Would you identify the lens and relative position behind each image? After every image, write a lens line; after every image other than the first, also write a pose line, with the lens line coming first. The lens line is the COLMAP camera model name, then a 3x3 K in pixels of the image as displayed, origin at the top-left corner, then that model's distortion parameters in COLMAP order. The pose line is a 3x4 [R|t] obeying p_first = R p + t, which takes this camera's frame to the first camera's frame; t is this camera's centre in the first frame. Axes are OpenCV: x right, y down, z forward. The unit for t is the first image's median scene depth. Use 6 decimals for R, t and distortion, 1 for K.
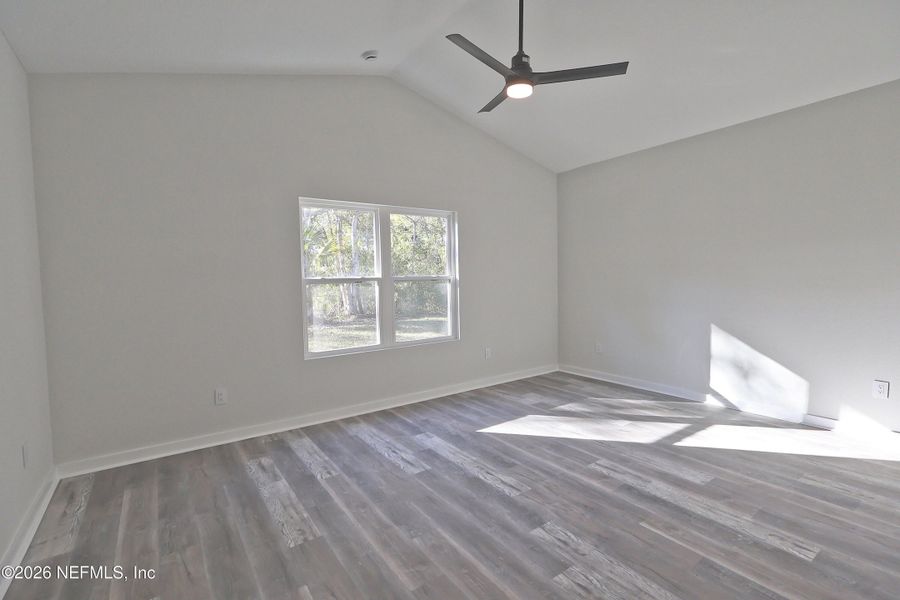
lens RADIAL K [[416.2, 0, 450.0], [0, 416.2, 300.0], [0, 0, 1]] dist [0.000829, 0.000013]
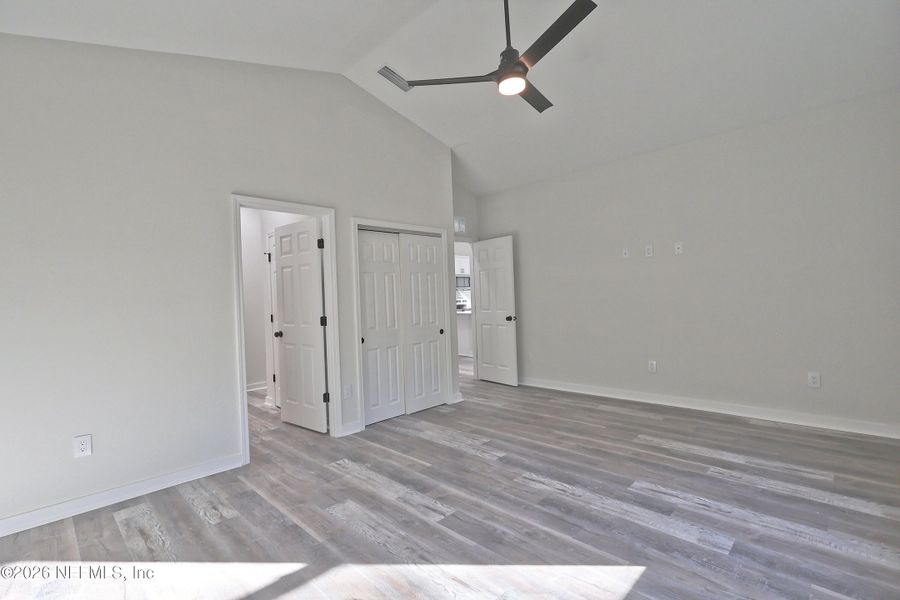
lens RADIAL K [[416.2, 0, 450.0], [0, 416.2, 300.0], [0, 0, 1]] dist [0.000829, 0.000013]
pose [[-0.983068, 0.056101, -0.174440, 0.491830], [0.045185, 0.996800, 0.065934, -0.080501], [0.177581, 0.056936, -0.982458, 1.901216]]
